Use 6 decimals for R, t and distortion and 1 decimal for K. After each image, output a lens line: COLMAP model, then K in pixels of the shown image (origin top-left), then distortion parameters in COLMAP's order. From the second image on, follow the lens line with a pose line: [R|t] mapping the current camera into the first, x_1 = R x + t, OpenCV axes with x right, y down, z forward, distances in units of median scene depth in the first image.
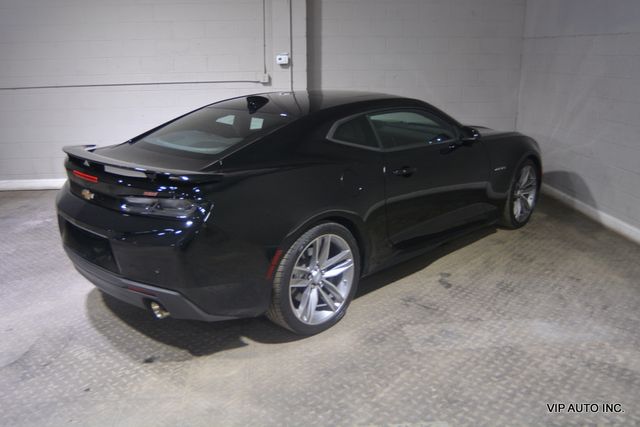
lens RADIAL K [[548.3, 0, 320.0], [0, 548.3, 213.5], [0, 0, 1]] dist [-0.073863, 0.014148]
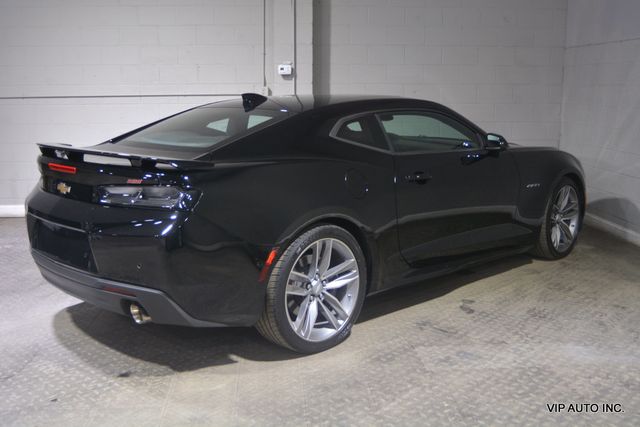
lens RADIAL K [[680.7, 0, 322.0], [0, 680.7, 216.1], [0, 0, 1]] dist [-0.054397, -0.007494]
pose [[0.999837, 0.009379, -0.015404, 0.018829], [-0.010842, 0.995150, -0.097770, 0.110408], [0.014412, 0.097921, 0.995090, -0.106467]]
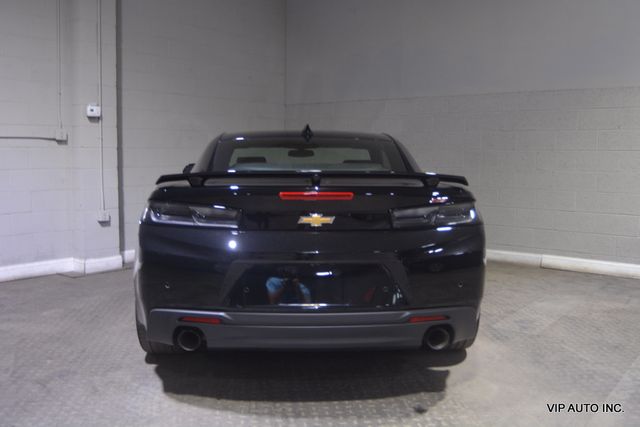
lens RADIAL K [[599.6, 0, 317.7], [0, 599.6, 214.1], [0, 0, 1]] dist [-0.066917, 0.011593]
pose [[0.683727, -0.065076, 0.726831, -0.985617], [0.197530, 0.975337, -0.098490, 0.036568], [-0.702495, 0.210911, 0.679718, 0.406043]]
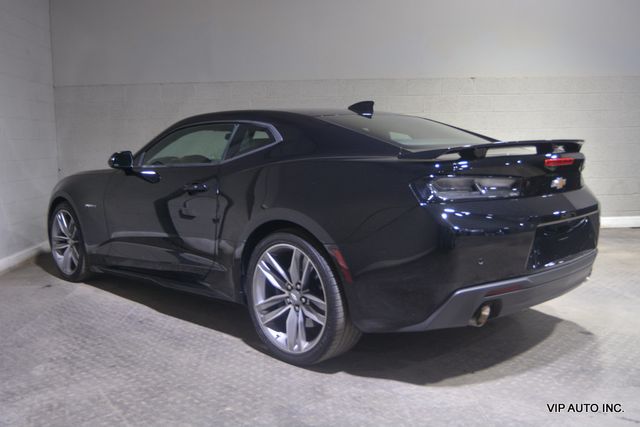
lens RADIAL K [[610.7, 0, 318.6], [0, 610.7, 211.8], [0, 0, 1]] dist [-0.069028, 0.020445]
pose [[0.031018, -0.108101, 0.993656, -1.329550], [0.306636, 0.947226, 0.093478, -0.188828], [-0.951321, 0.301791, 0.062529, 1.250377]]
